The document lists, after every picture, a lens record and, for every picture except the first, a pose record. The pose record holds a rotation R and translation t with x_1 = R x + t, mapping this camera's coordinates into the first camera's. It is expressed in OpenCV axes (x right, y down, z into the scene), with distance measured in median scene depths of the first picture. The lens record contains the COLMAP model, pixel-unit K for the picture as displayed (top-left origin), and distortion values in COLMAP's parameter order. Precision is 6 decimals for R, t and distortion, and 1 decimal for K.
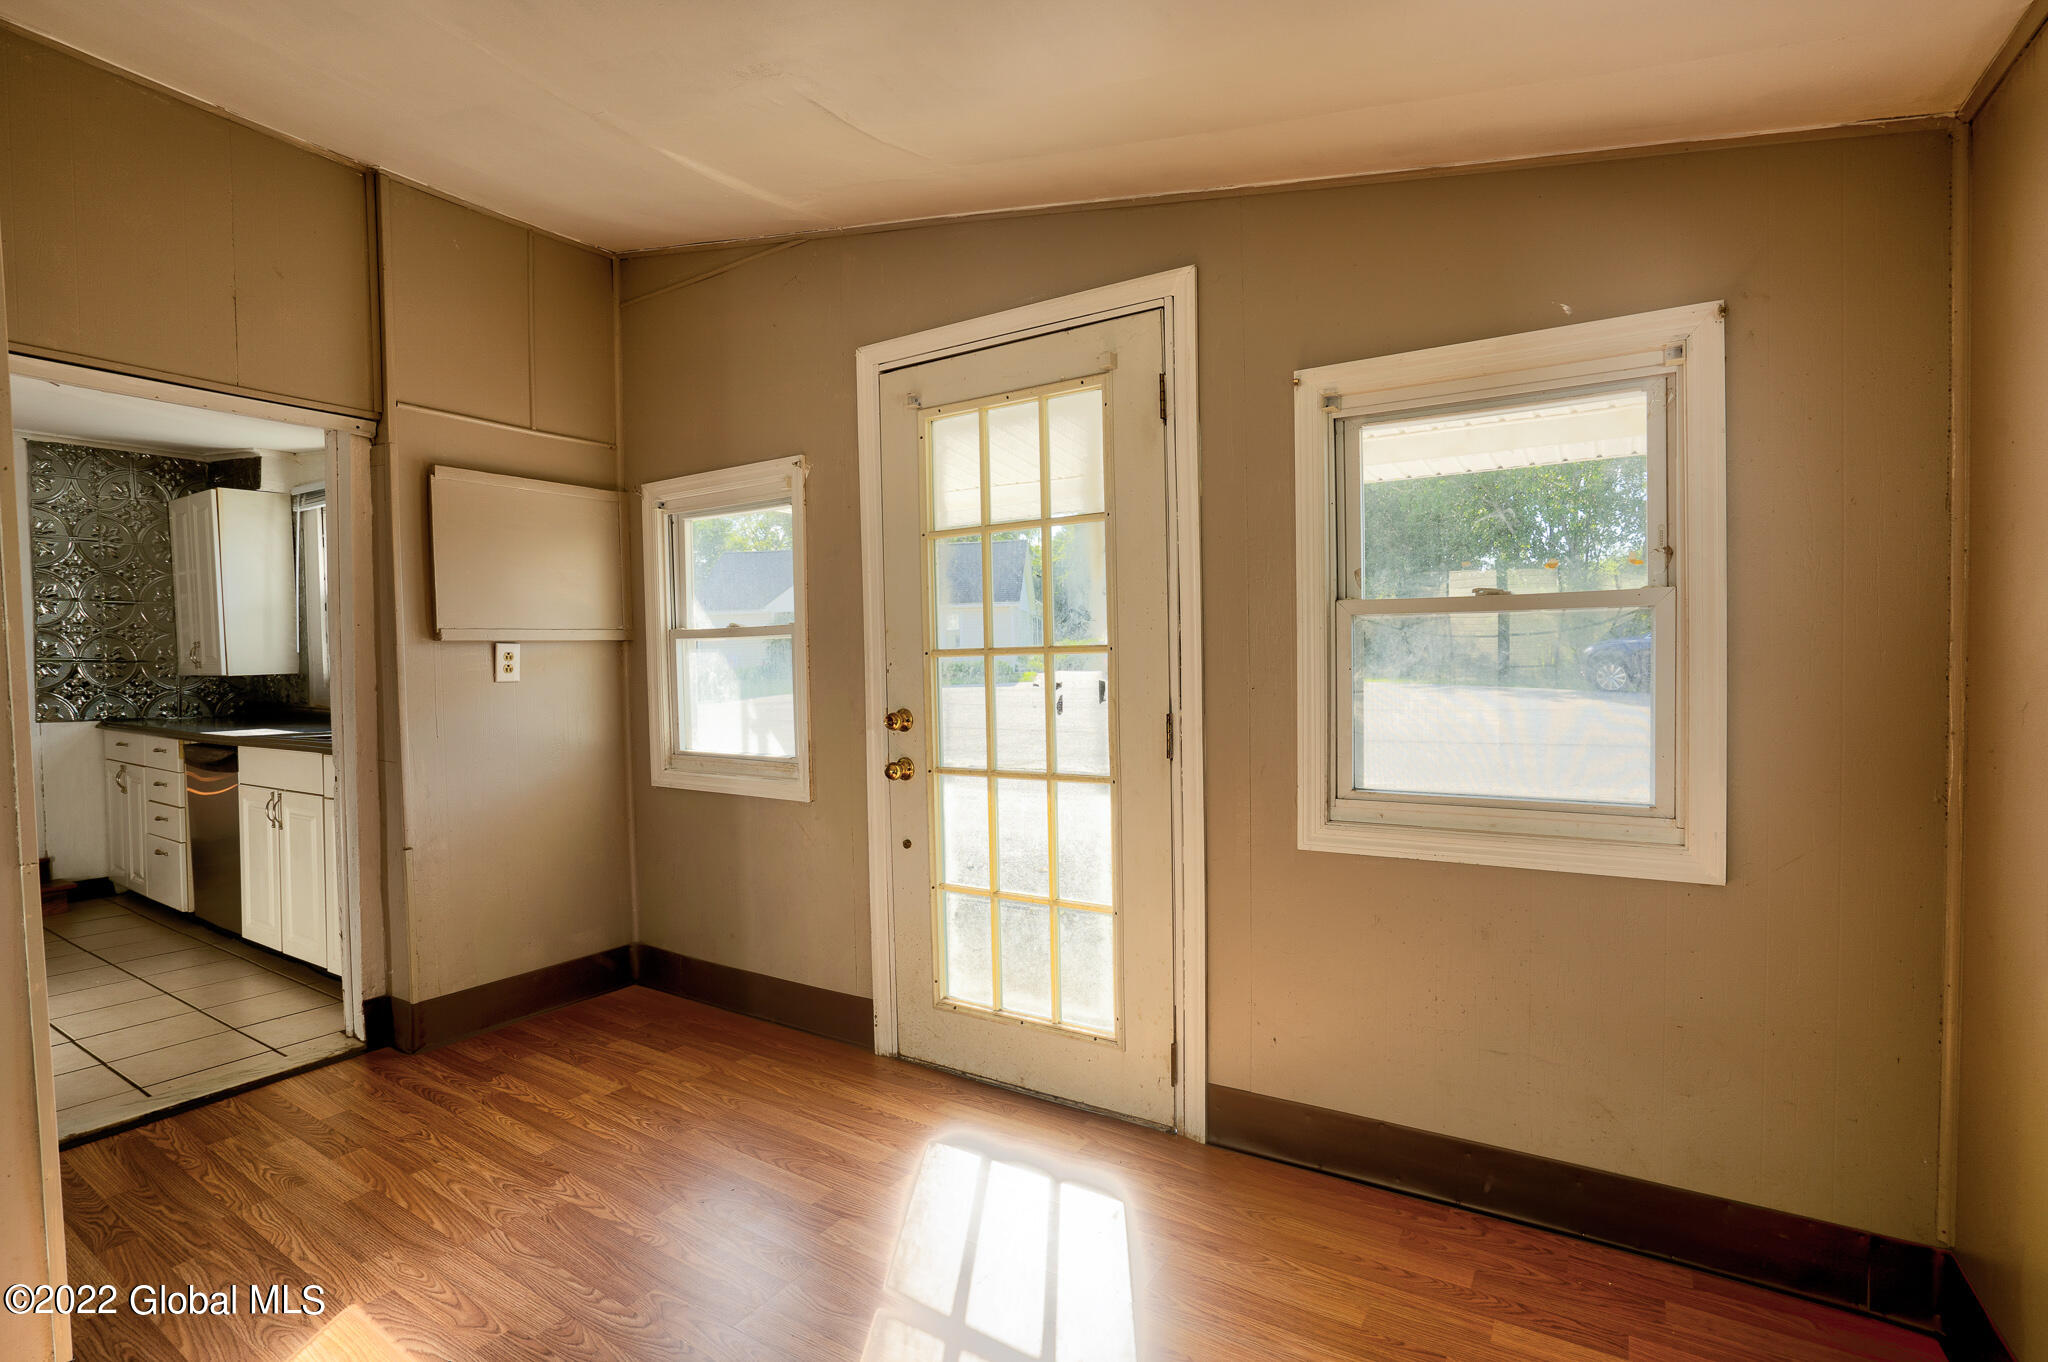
lens RADIAL K [[923.1, 0, 1054.7], [0, 923.1, 683.0], [0, 0, 1]] dist [-0.030351, 0.000456]
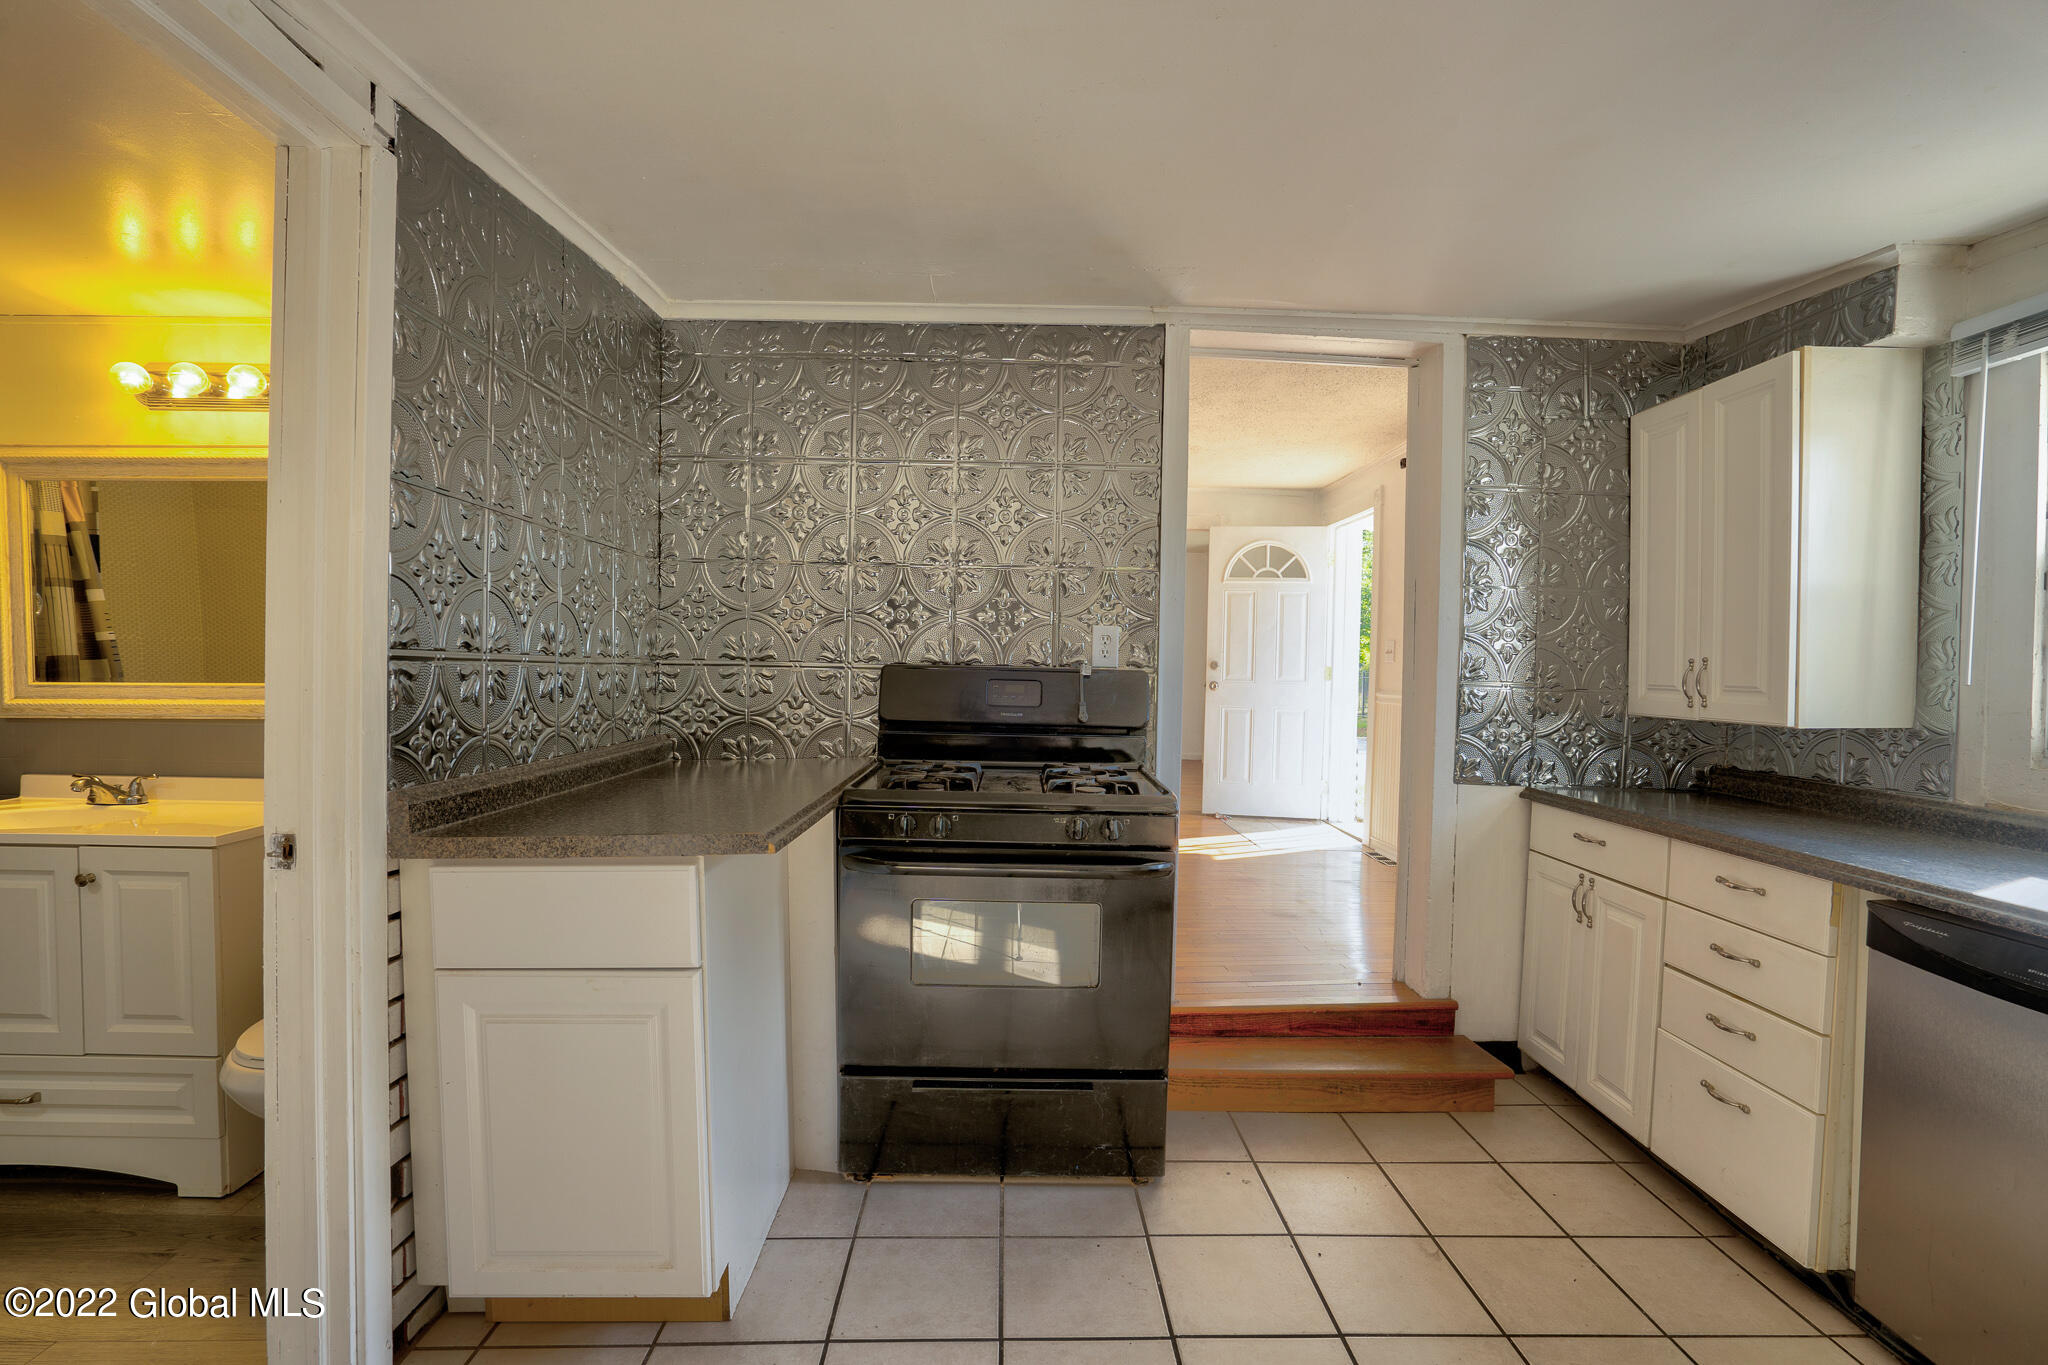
lens RADIAL K [[923.1, 0, 1054.7], [0, 923.1, 684.5], [0, 0, 1]] dist [-0.030351, 0.000456]
pose [[0.533902, 0.028629, -0.845061, -0.709421], [-0.047114, 0.998881, 0.004074, -0.014396], [0.844233, 0.037639, 0.534654, 0.385210]]
